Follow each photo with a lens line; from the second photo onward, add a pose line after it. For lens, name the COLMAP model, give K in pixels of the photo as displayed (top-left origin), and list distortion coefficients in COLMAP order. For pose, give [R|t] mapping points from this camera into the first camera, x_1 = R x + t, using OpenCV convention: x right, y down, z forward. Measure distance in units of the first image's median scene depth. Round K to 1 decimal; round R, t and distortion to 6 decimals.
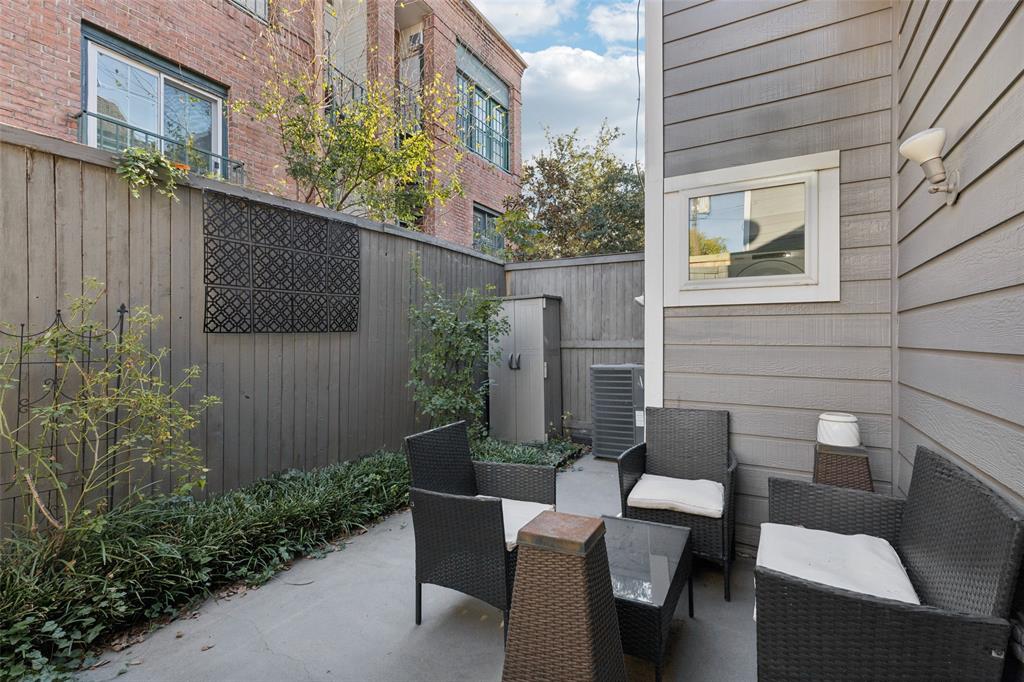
lens RADIAL K [[454.3, 0, 512.0], [0, 454.3, 341.0], [0, 0, 1]] dist [-0.000177, -0.000055]
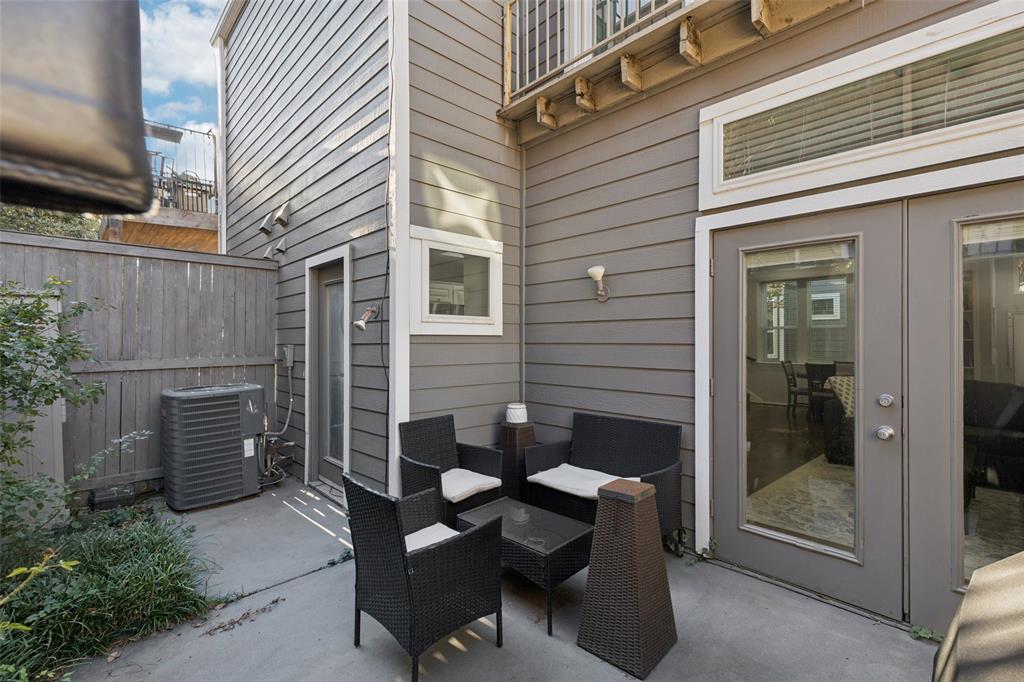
lens RADIAL K [[454.3, 0, 512.0], [0, 454.3, 341.0], [0, 0, 1]] dist [-0.000177, -0.000055]
pose [[0.268238, -0.006331, 0.963332, -0.721915], [0.007821, 0.999960, 0.004394, -0.063021], [-0.963321, 0.006355, 0.268277, 0.433895]]
